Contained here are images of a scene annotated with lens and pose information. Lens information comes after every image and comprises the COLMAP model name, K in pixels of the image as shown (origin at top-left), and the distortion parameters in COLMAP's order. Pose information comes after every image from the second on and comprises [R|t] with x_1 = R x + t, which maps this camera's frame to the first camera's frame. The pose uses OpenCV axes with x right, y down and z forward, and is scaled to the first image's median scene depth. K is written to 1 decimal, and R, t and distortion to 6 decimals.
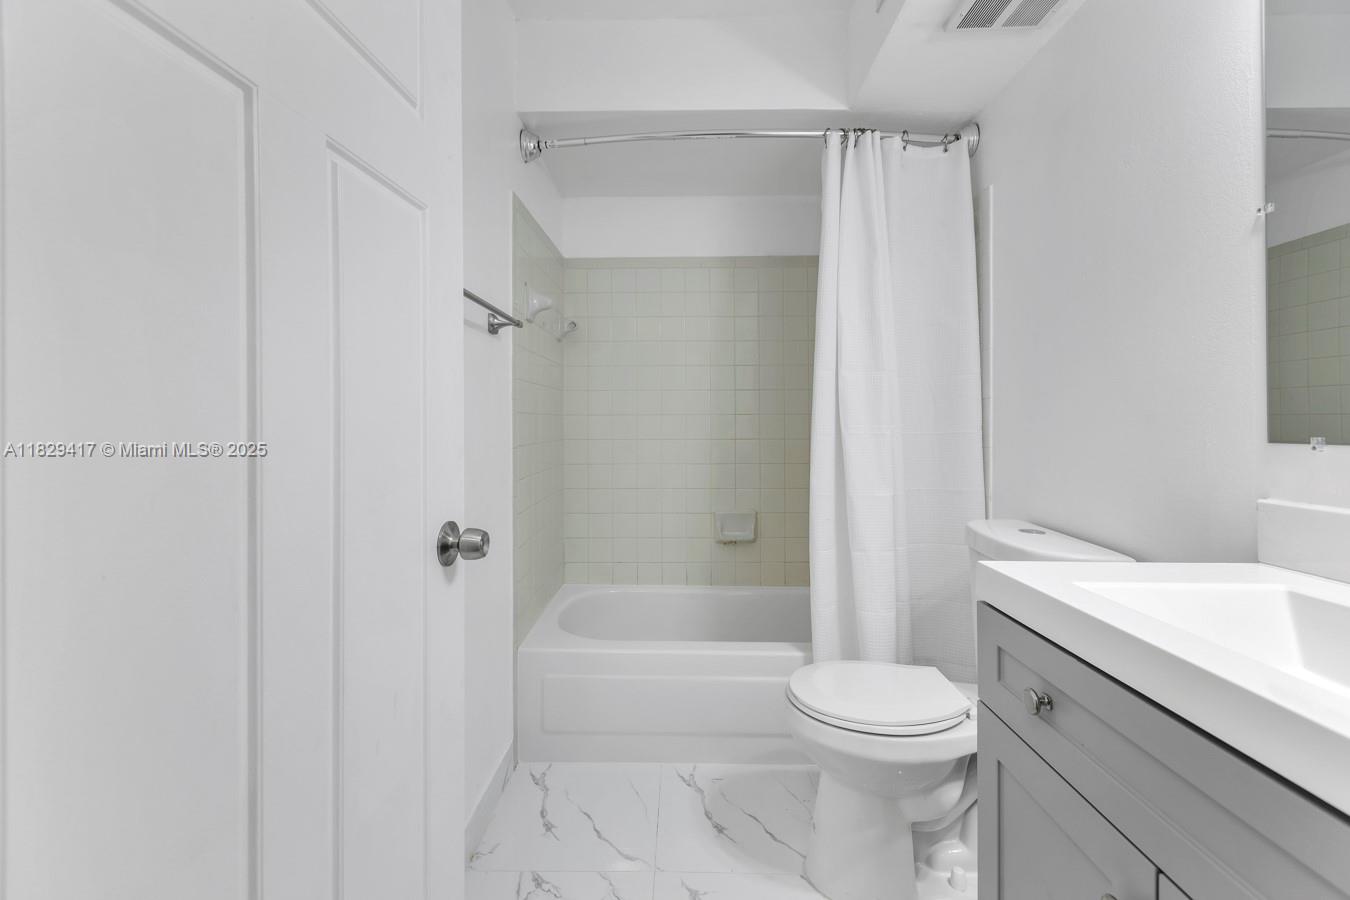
lens RADIAL K [[610.3, 0, 675.2], [0, 610.3, 431.3], [0, 0, 1]] dist [0.006527, 0.000937]
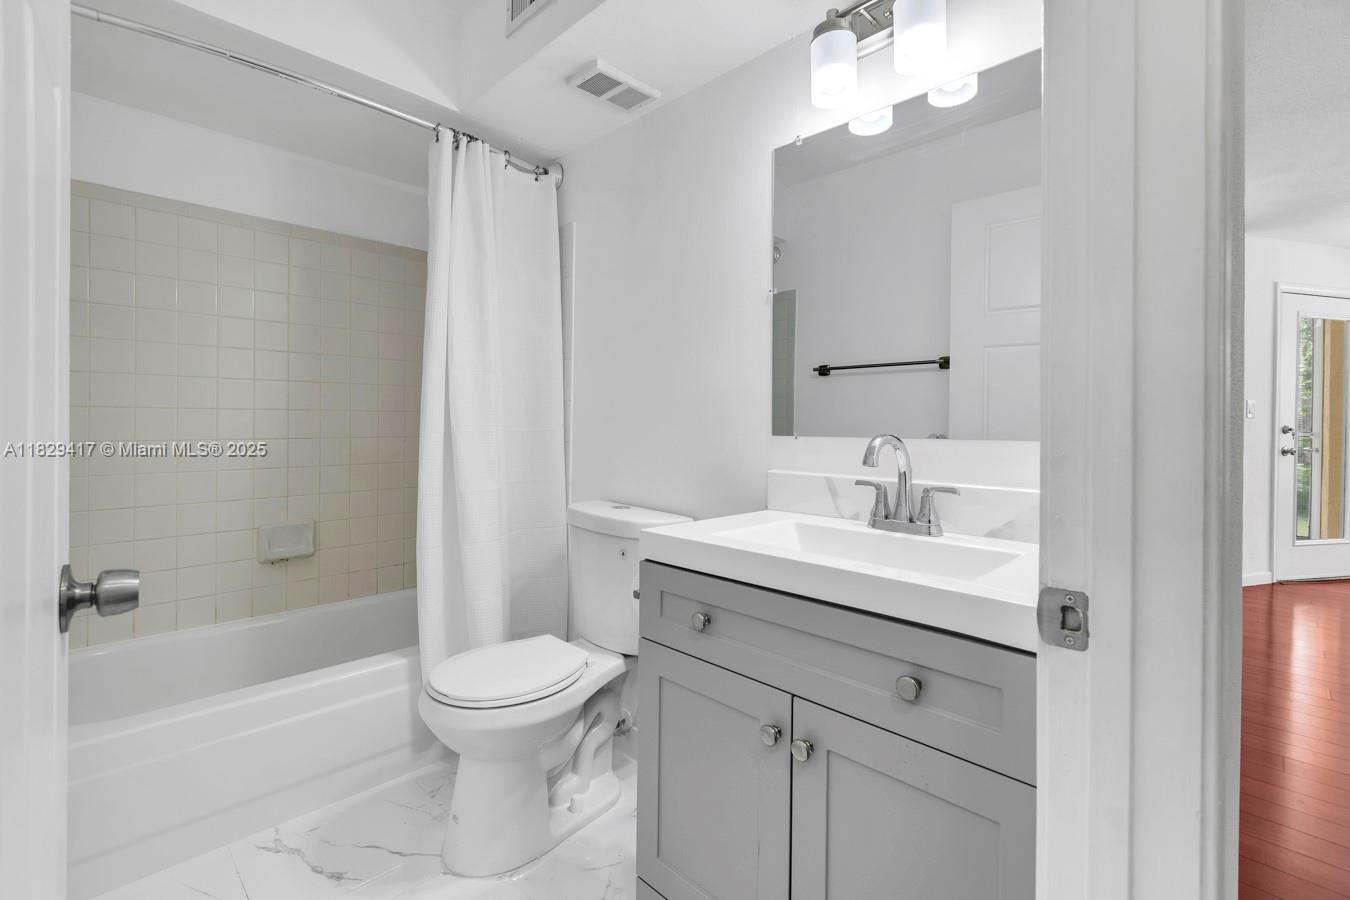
lens RADIAL K [[610.3, 0, 668.8], [0, 610.3, 436.1], [0, 0, 1]] dist [0.006527, 0.000937]
pose [[0.700004, -0.010376, 0.714064, -0.201491], [0.001792, 0.999917, 0.012773, -0.000216], [-0.714137, -0.007662, 0.699964, 0.034233]]
